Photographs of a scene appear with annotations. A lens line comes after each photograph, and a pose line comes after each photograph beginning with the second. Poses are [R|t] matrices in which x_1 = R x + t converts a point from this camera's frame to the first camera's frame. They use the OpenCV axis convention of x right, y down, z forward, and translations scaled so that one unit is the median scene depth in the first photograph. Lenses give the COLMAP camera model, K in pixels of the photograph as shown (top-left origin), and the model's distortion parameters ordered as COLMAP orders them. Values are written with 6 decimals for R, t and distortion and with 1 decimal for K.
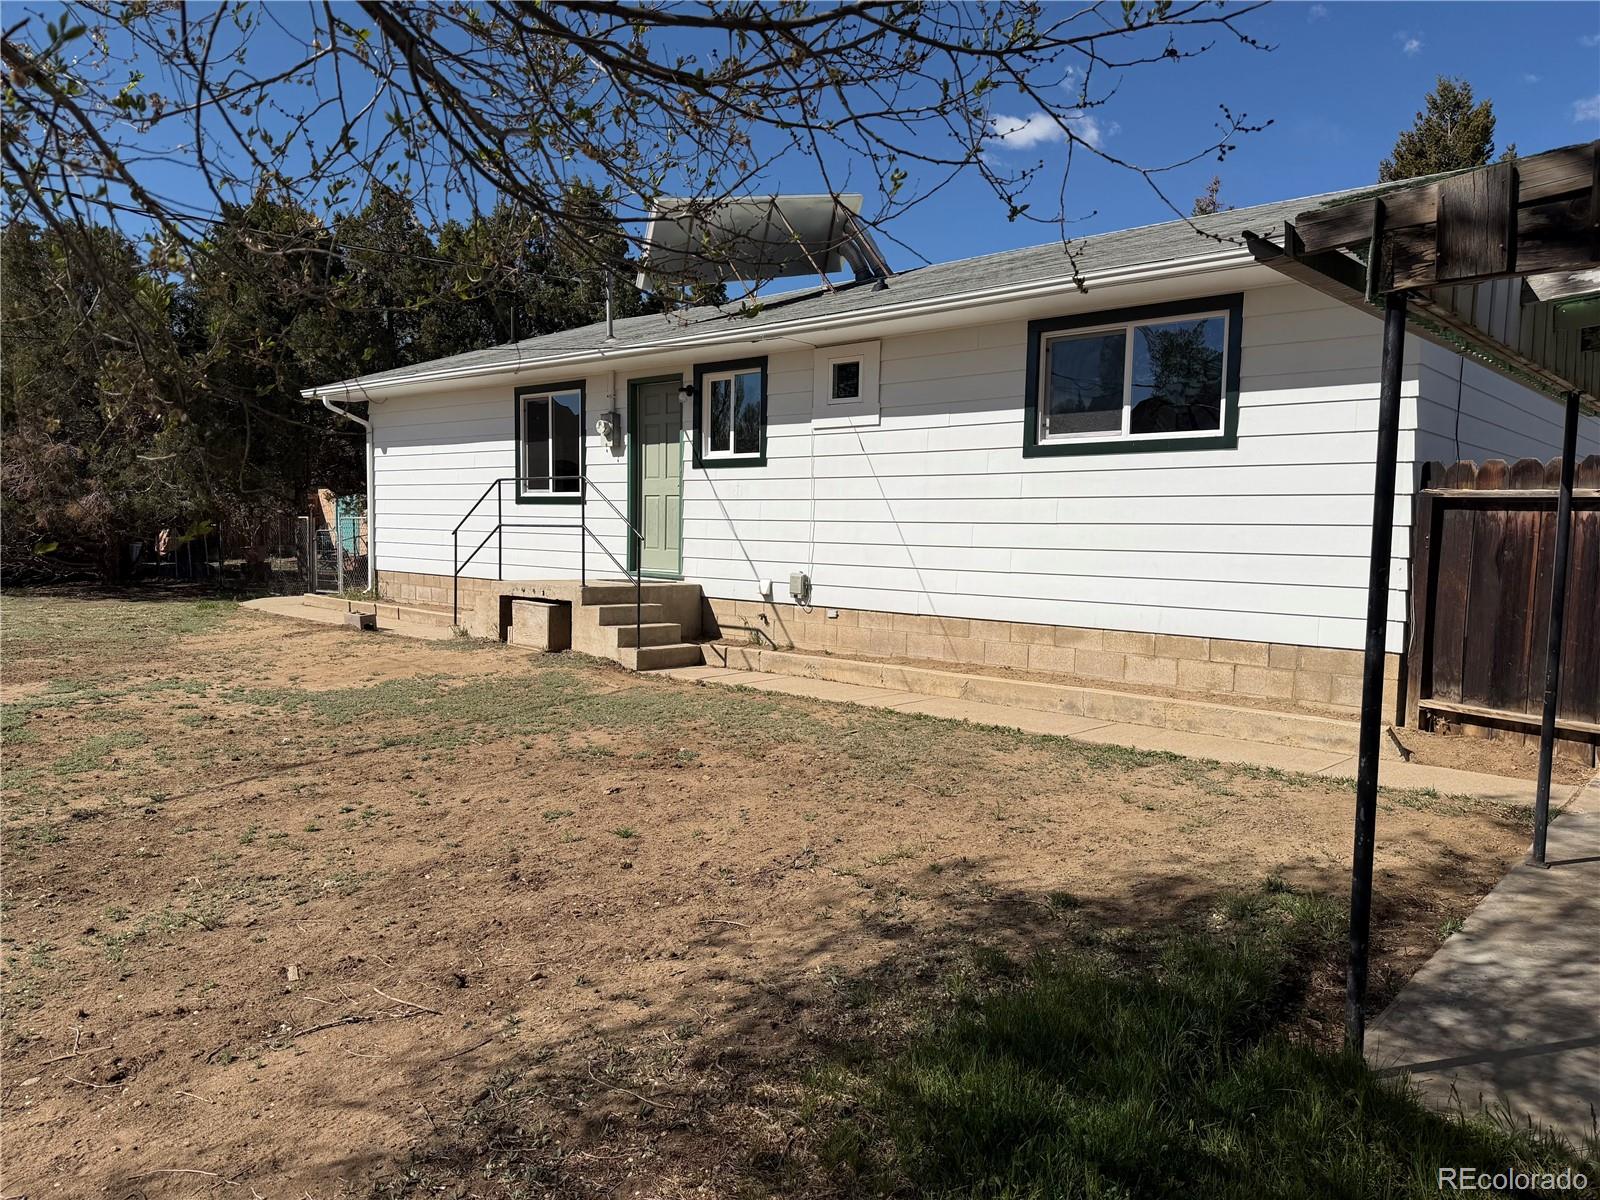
lens RADIAL K [[1093.1, 0, 791.5], [0, 1093.1, 608.2], [0, 0, 1]] dist [0.080607, -0.091836]
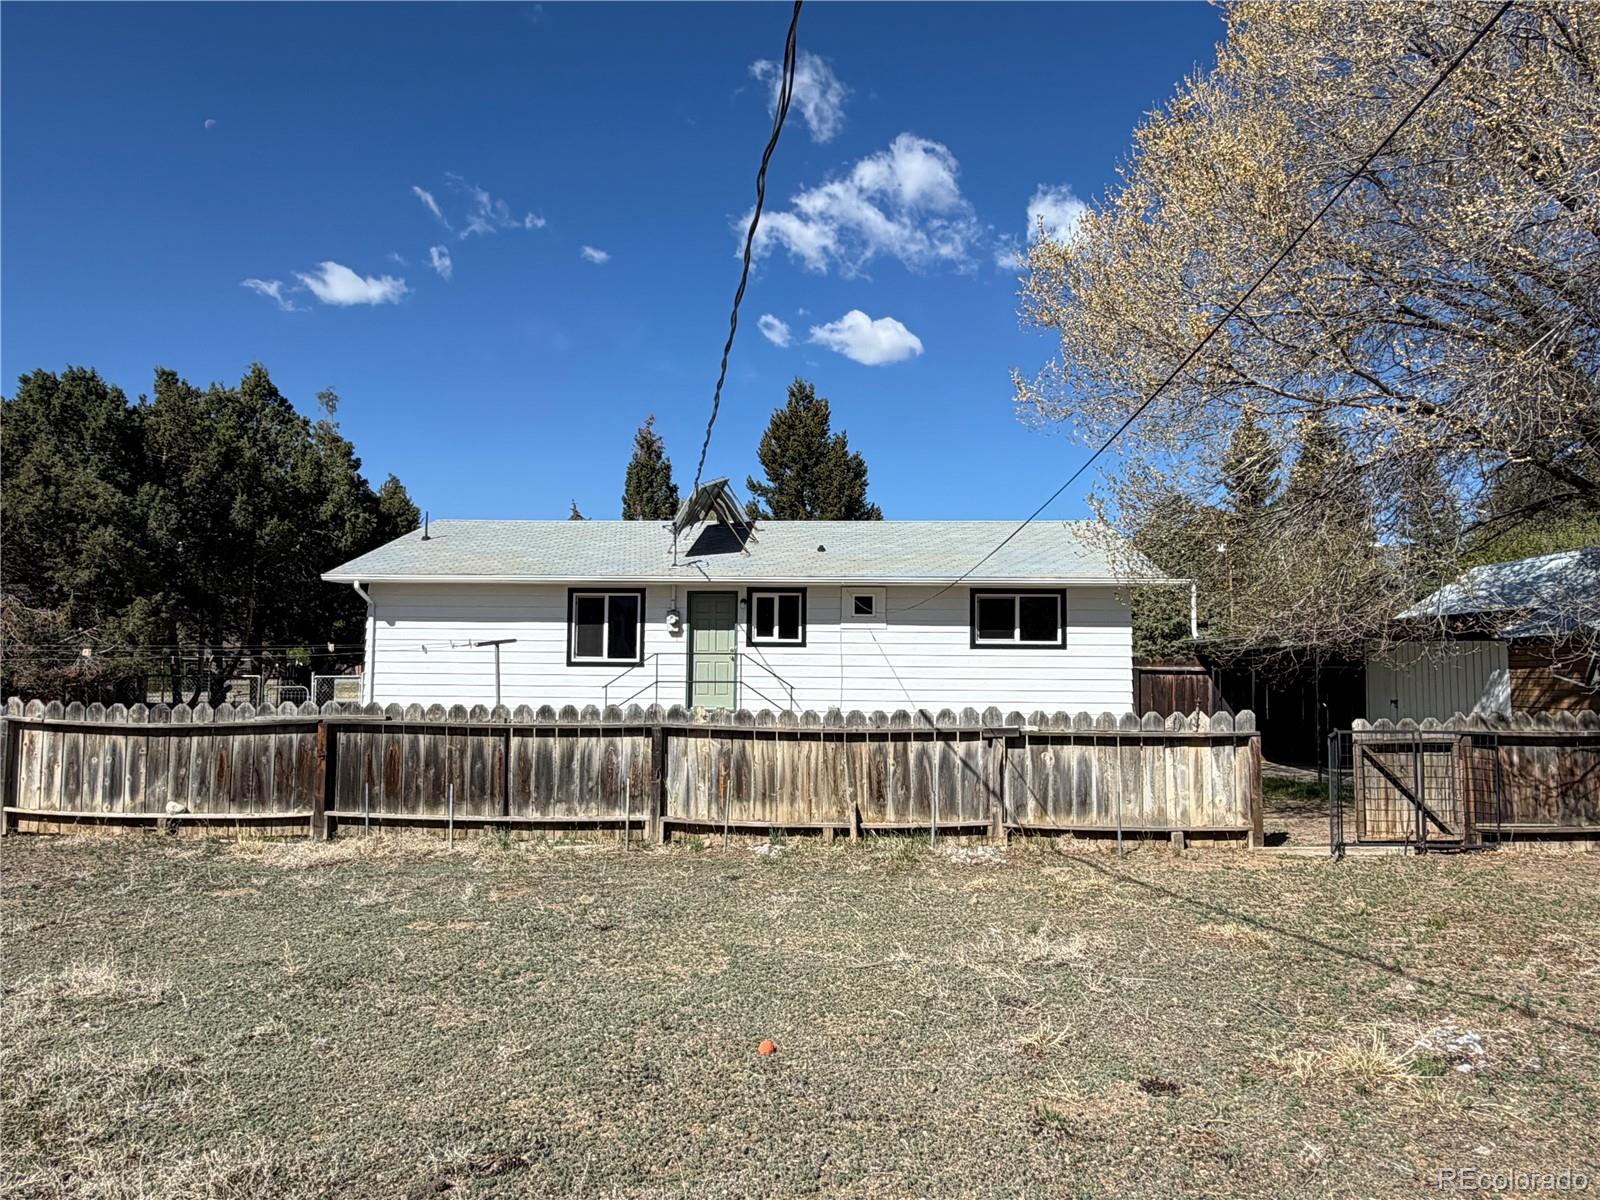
lens RADIAL K [[1122.3, 0, 800.1], [0, 1122.3, 603.3], [0, 0, 1]] dist [-0.003002, 0.004094]
pose [[0.778227, 0.032909, 0.627120, -1.694033], [0.050849, 0.992045, -0.115161, 0.014852], [-0.625921, 0.121510, 0.770362, -0.601470]]
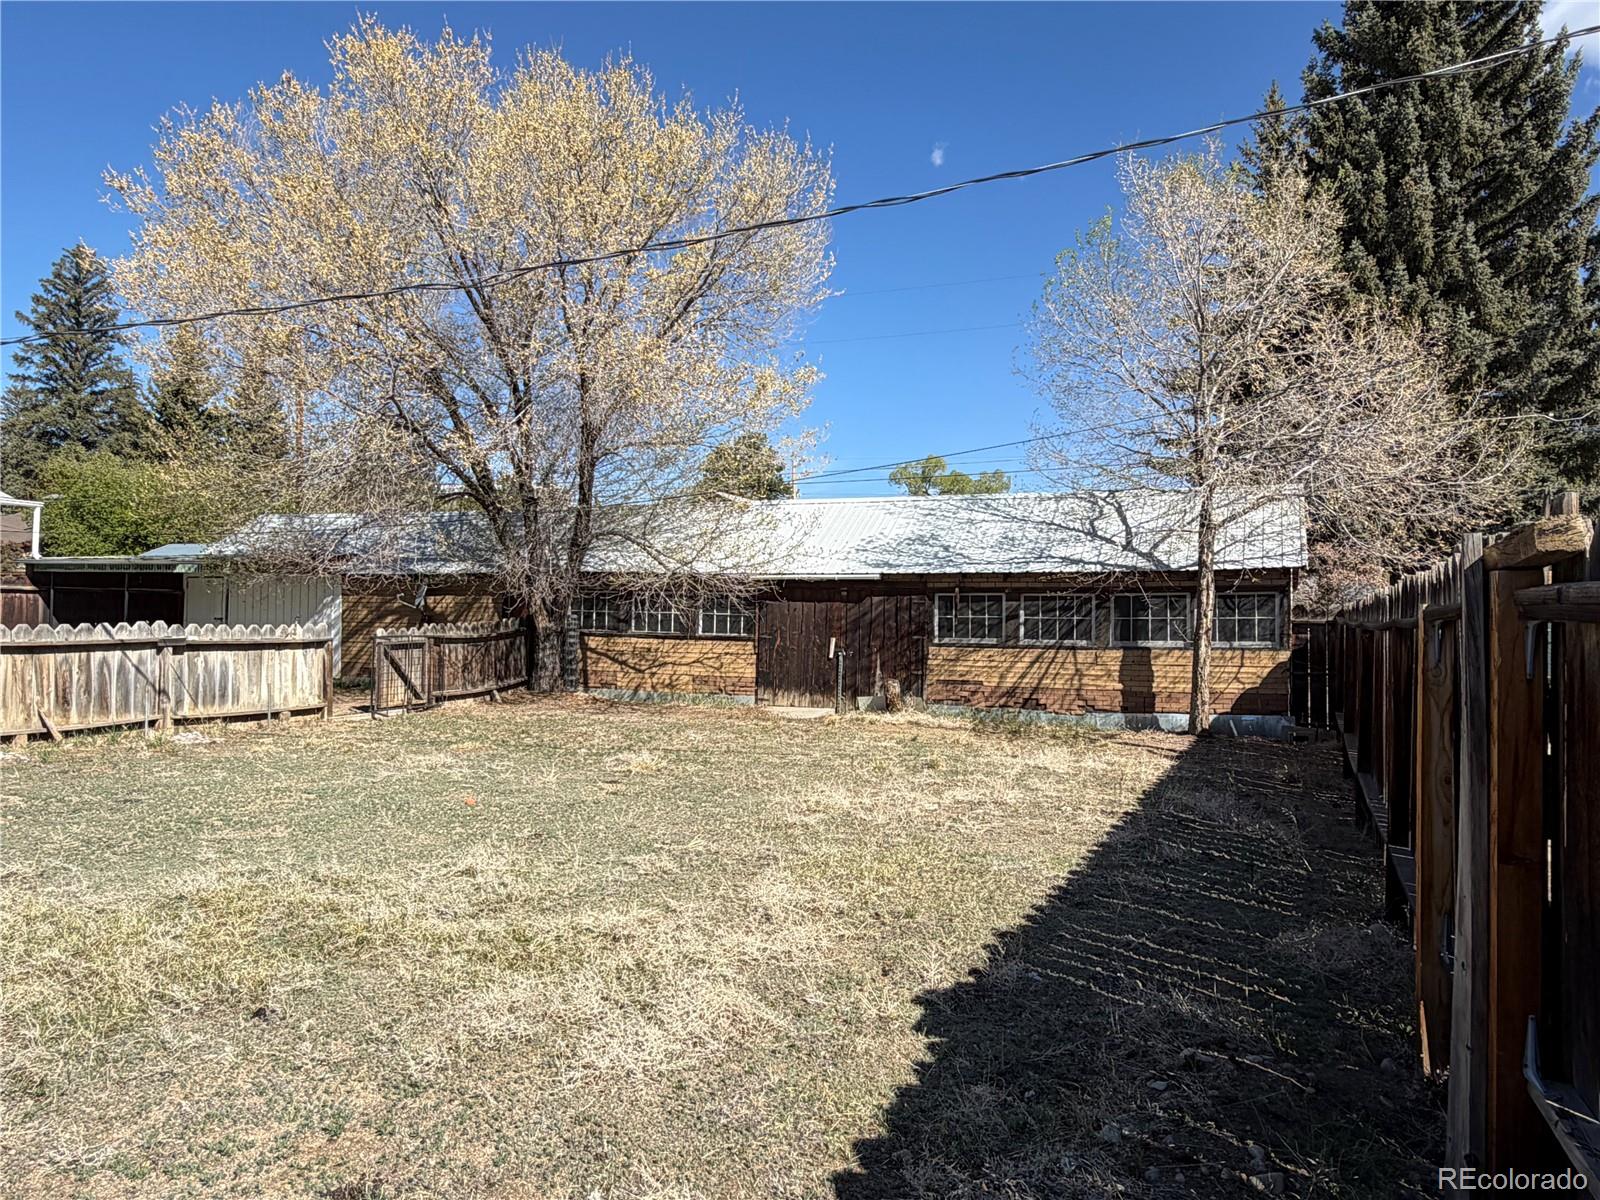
lens RADIAL K [[1122.3, 0, 800.1], [0, 1122.3, 603.3], [0, 0, 1]] dist [-0.003002, 0.004094]
pose [[-0.320772, -0.006576, 0.947134, -2.472899], [0.047808, 0.998589, 0.023125, -0.023237], [-0.945949, 0.052699, -0.320005, -0.059092]]
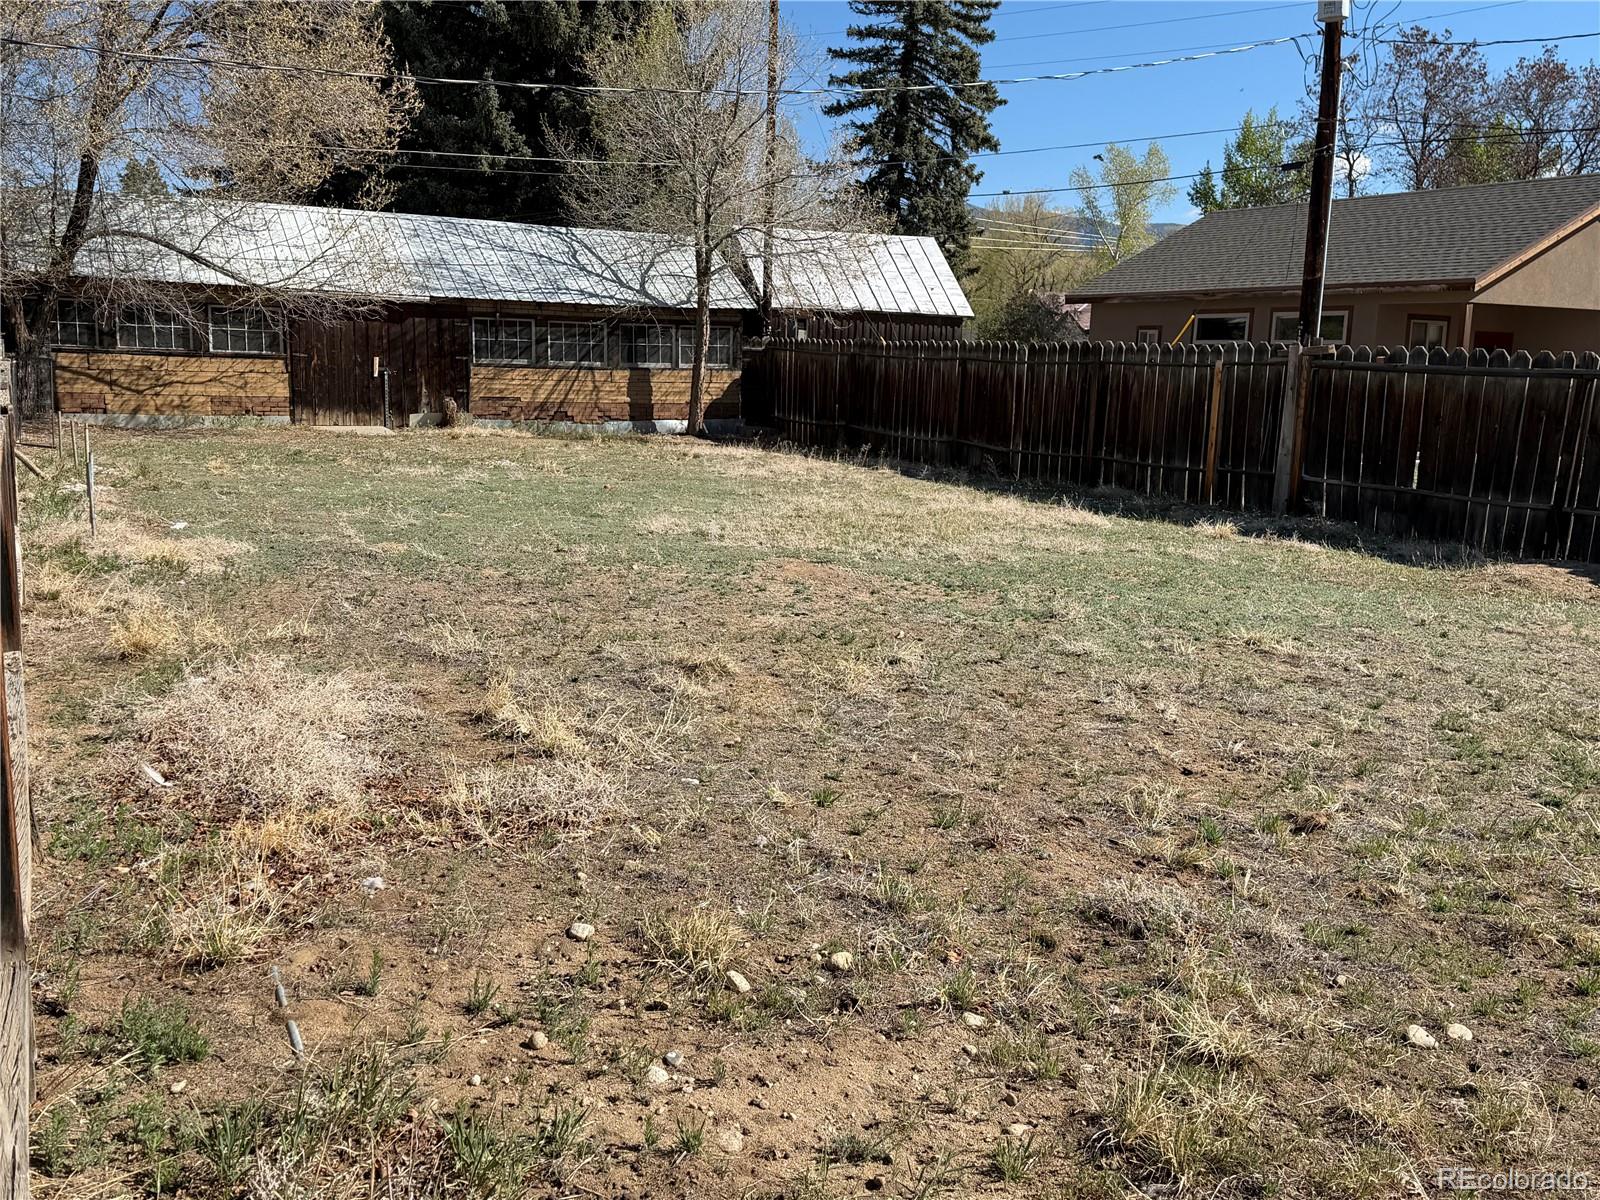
lens RADIAL K [[1456.7, 0, 794.8], [0, 1456.7, 602.2], [0, 0, 1]] dist [0.199254, -0.411982]
pose [[-0.935123, -0.102808, 0.339082, -2.279435], [-0.019625, 0.970540, 0.240141, -0.155399], [-0.353780, 0.217907, -0.909591, 1.697513]]
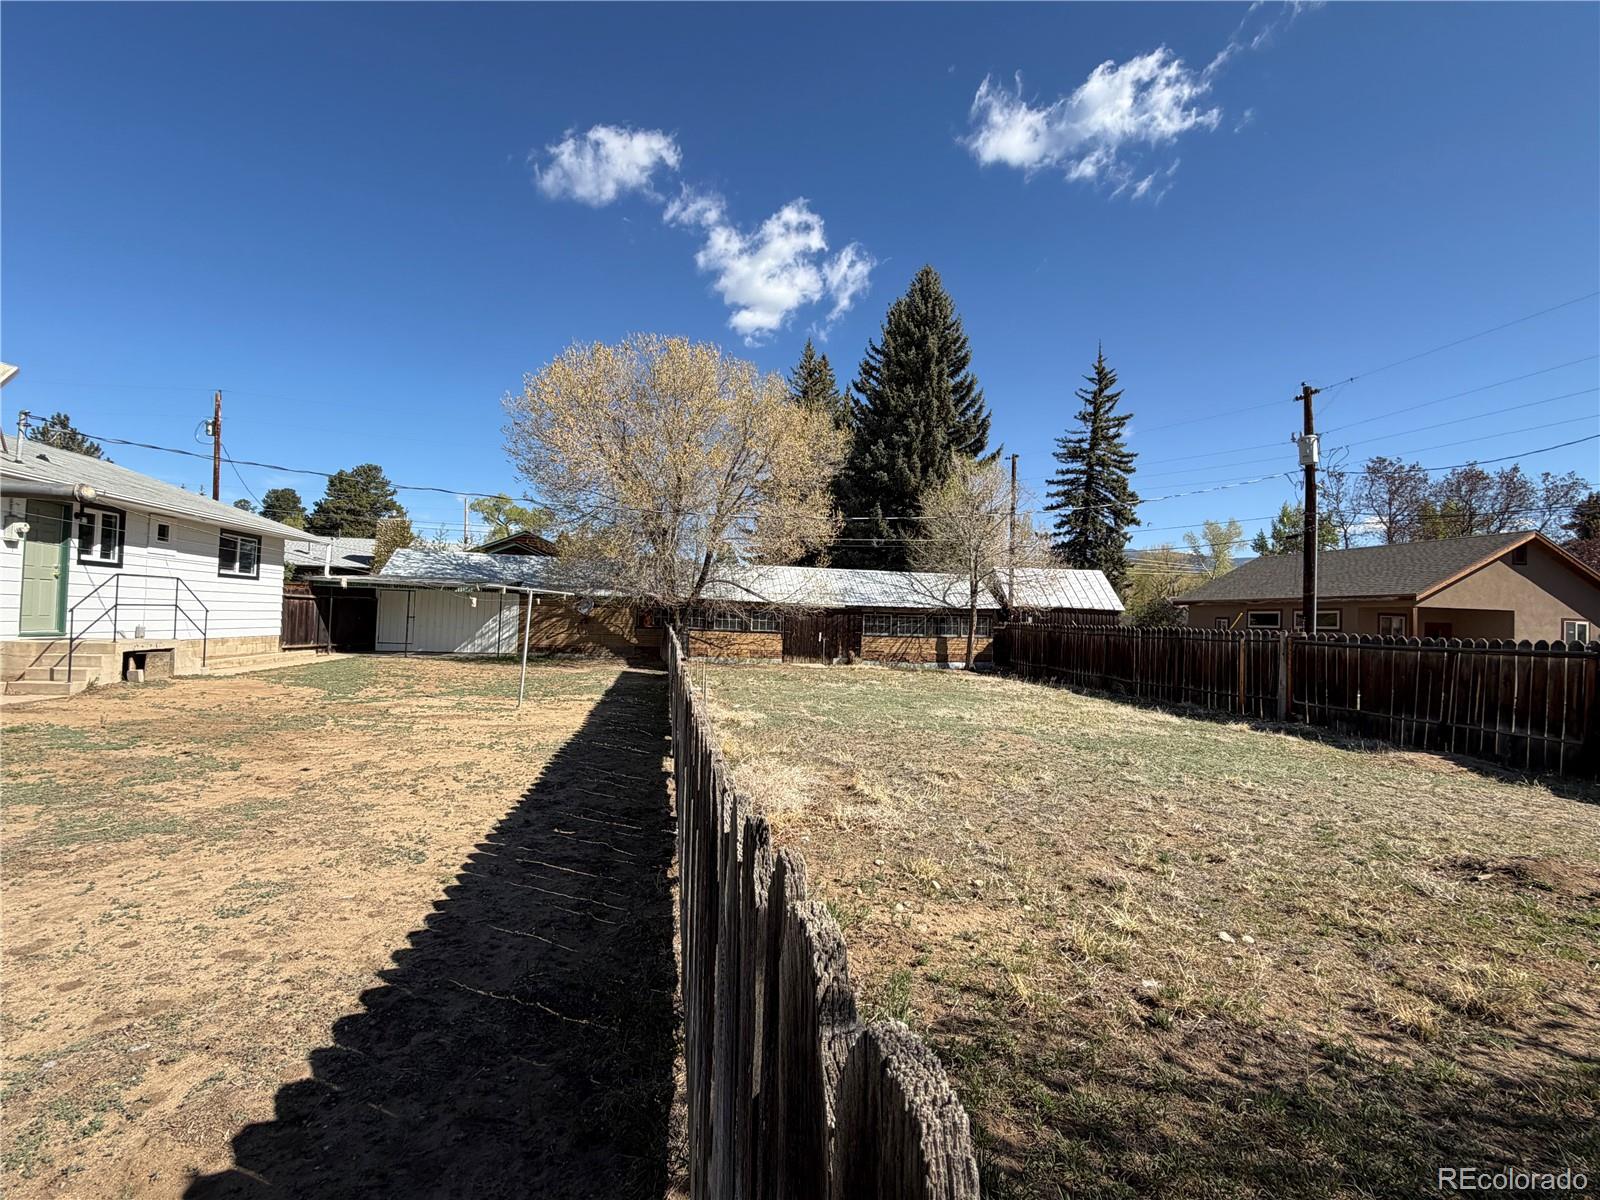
lens RADIAL K [[757.4, 0, 801.0], [0, 757.4, 602.1], [0, 0, 1]] dist [0.000608, -0.000761]
pose [[-0.789823, -0.028647, 0.612665, -2.403500], [-0.000821, 0.998957, 0.045650, -0.188010], [-0.613334, 0.035553, -0.789023, 1.857139]]
